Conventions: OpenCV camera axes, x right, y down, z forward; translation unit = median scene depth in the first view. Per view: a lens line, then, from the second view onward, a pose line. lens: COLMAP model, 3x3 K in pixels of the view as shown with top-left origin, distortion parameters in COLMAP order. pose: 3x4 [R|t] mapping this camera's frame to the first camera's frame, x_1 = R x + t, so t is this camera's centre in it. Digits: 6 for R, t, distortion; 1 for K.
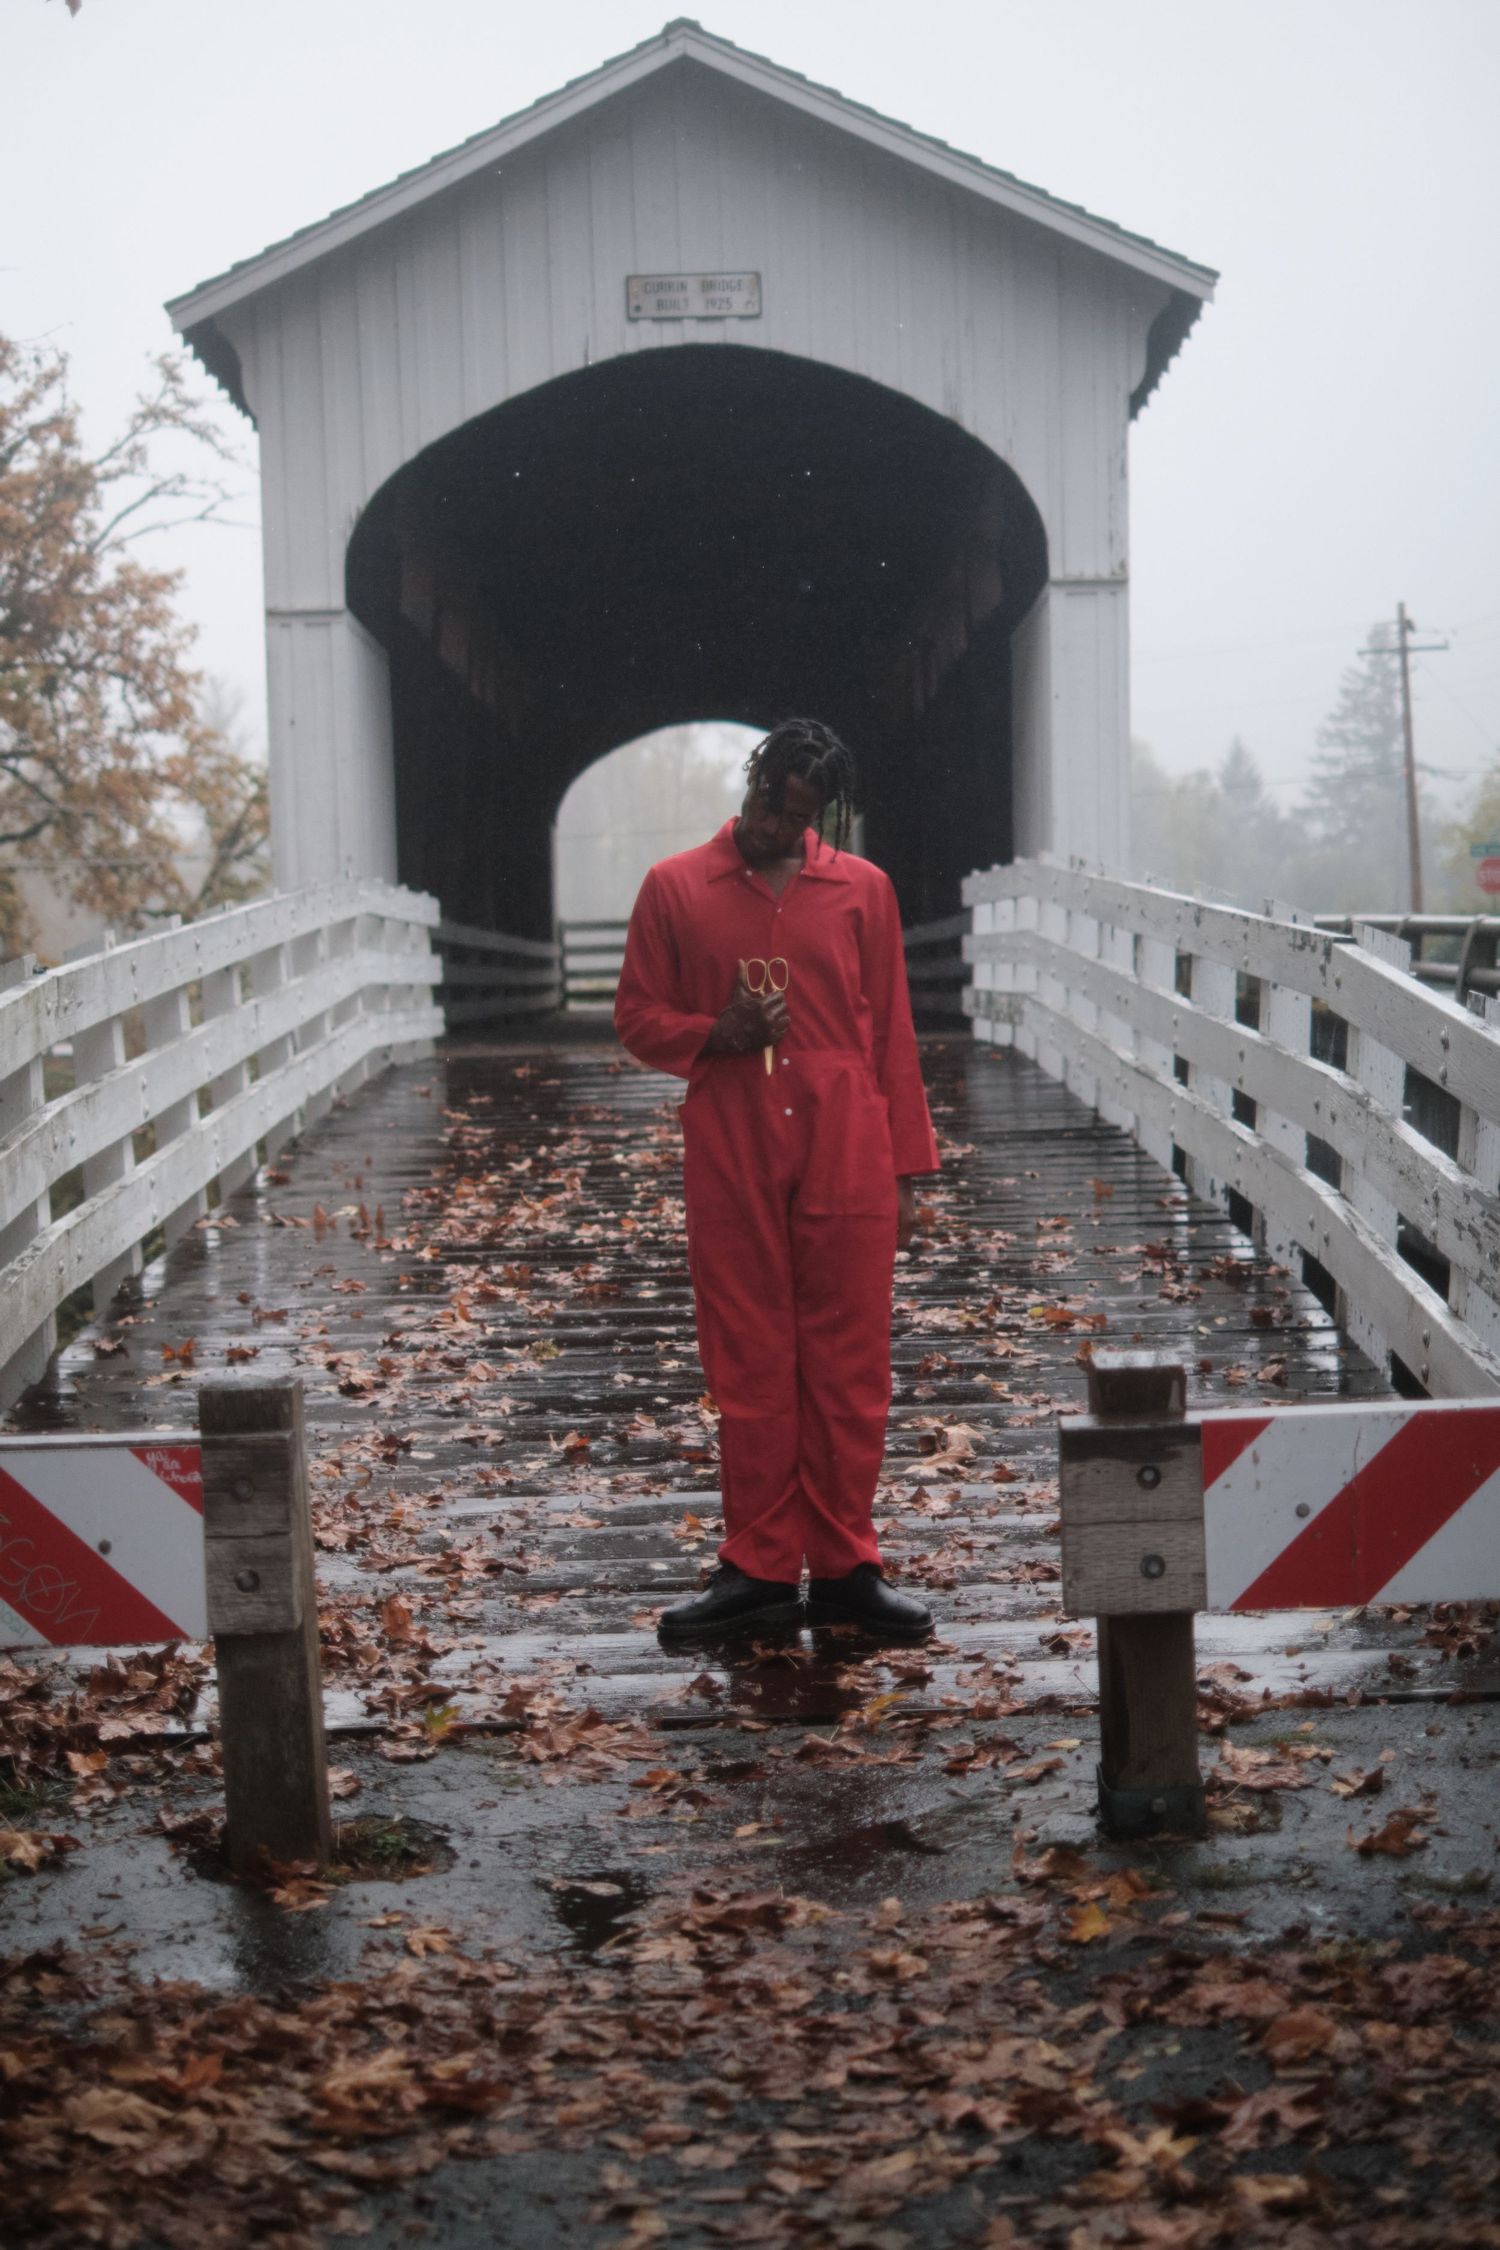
lens RADIAL K [[3351.2, 0, 750.0], [0, 3351.2, 1125.0], [0, 0, 1]] dist [-0.036739, -0.007574]
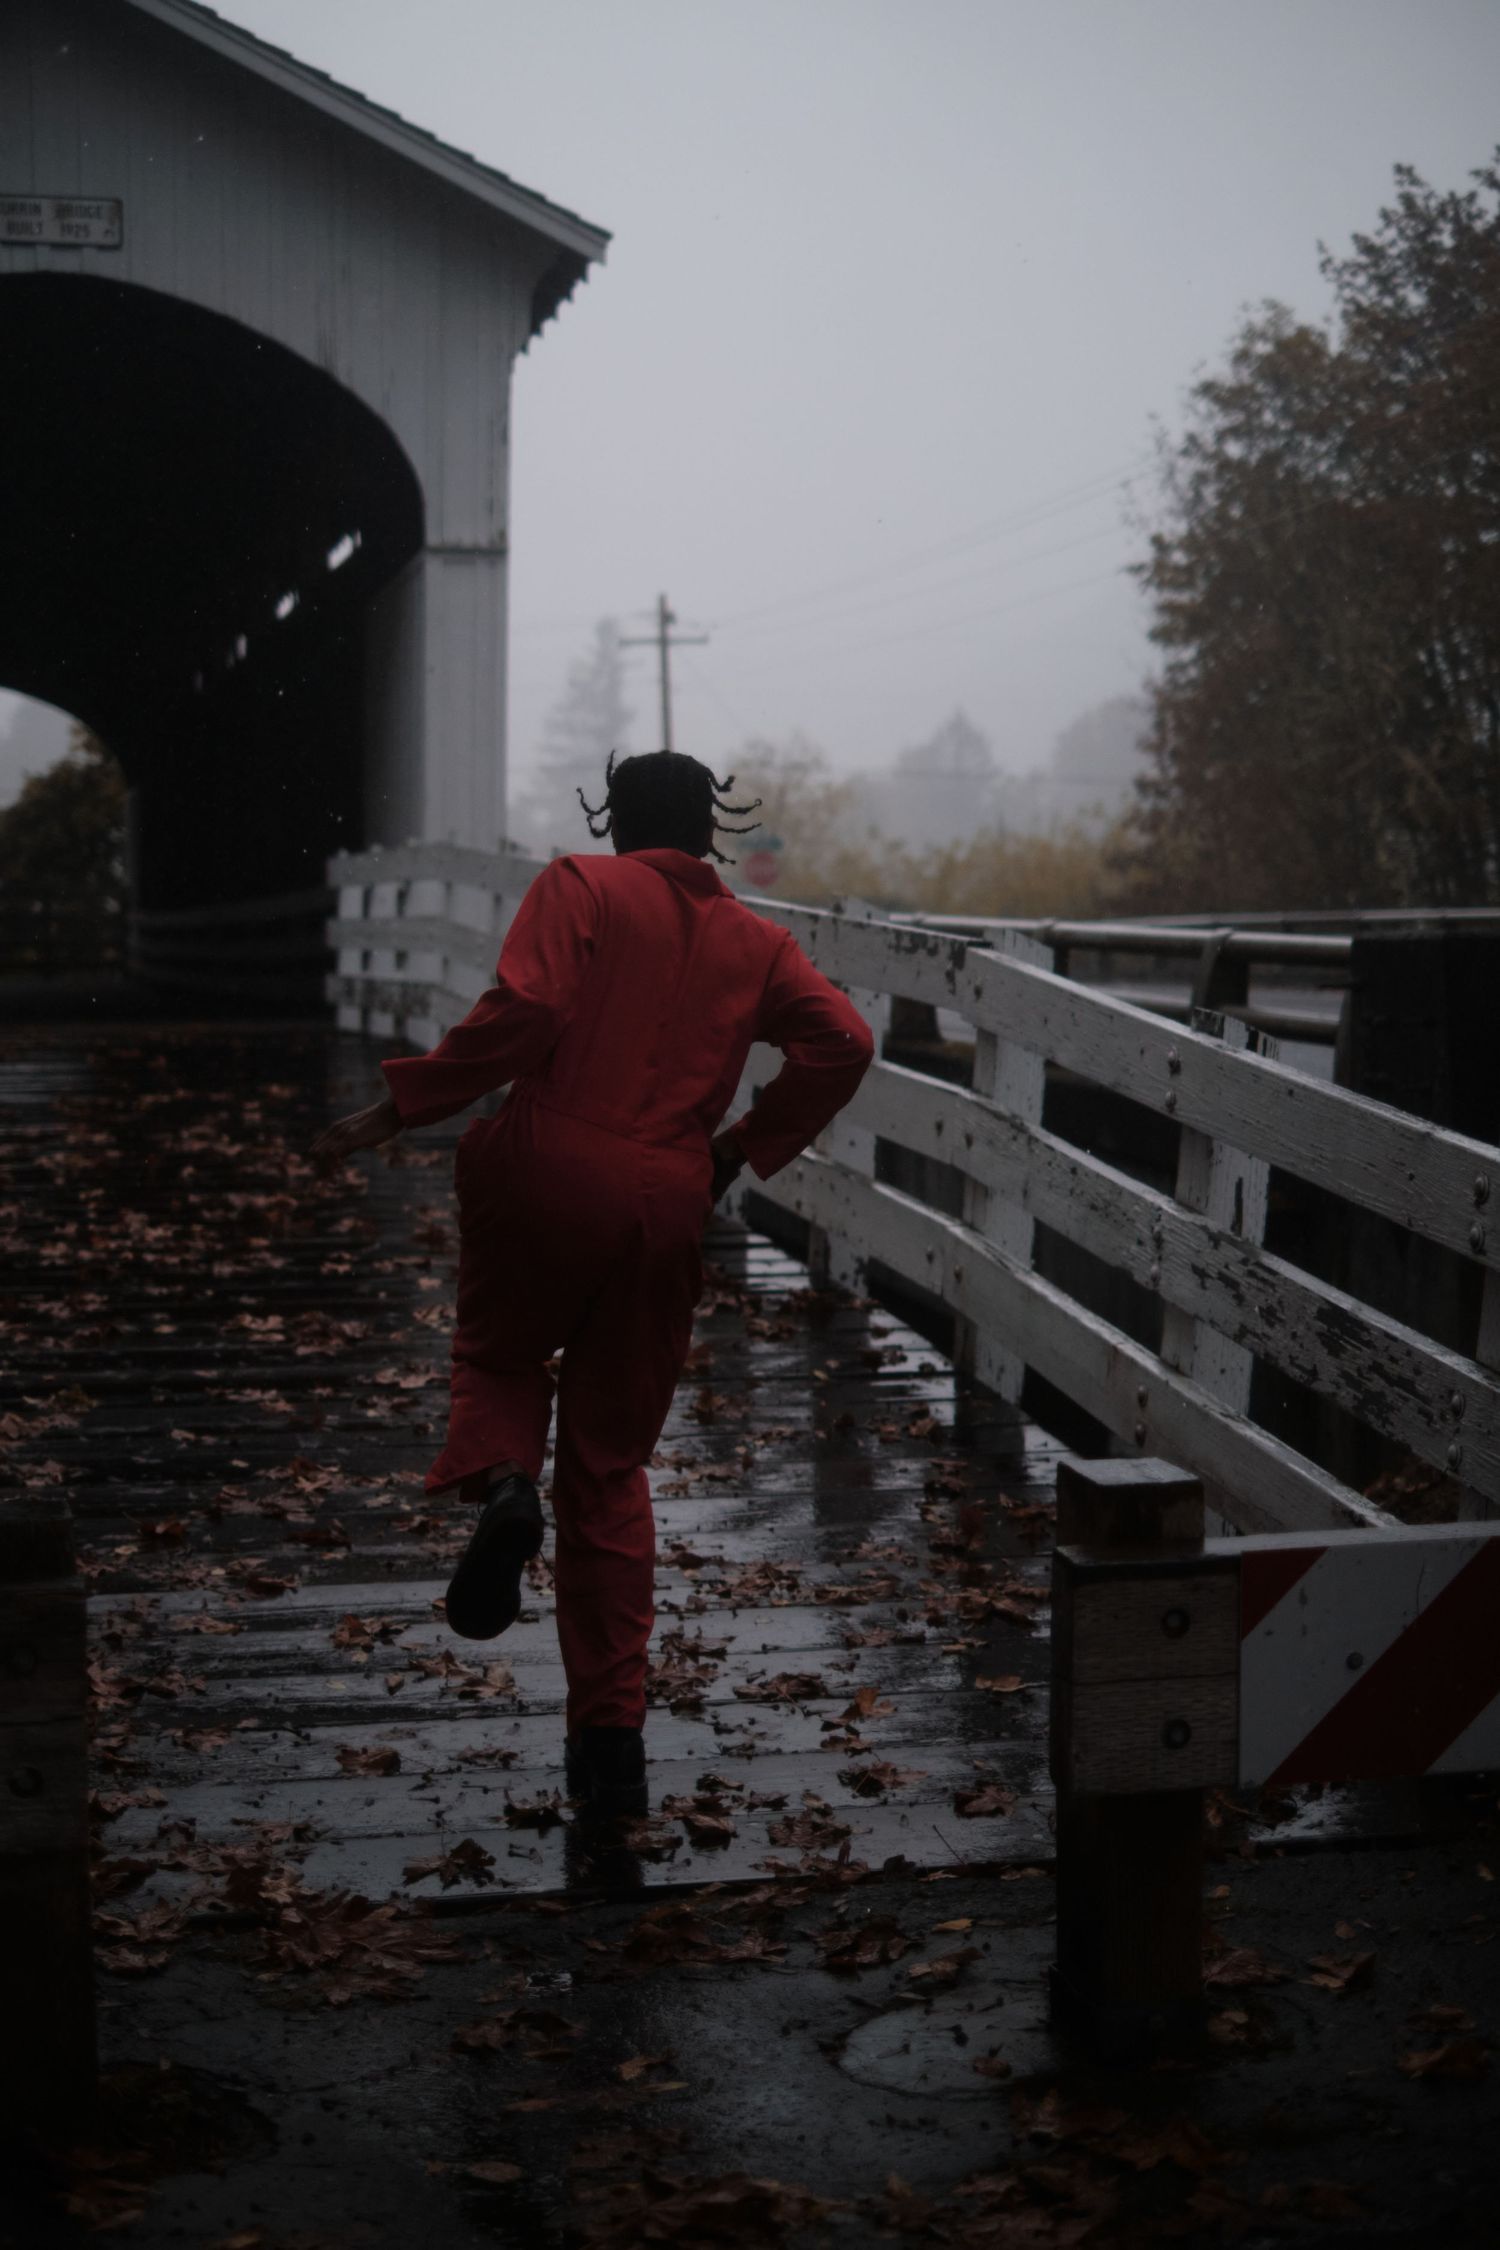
lens RADIAL K [[3398.0, 0, 750.0], [0, 3398.0, 1125.0], [0, 0, 1]] dist [-0.022668, -0.044190]
pose [[0.975783, 0.014590, 0.218254, -0.085311], [-0.015486, 0.999877, 0.002396, -0.007867], [-0.218192, -0.005718, 0.975889, 0.121327]]
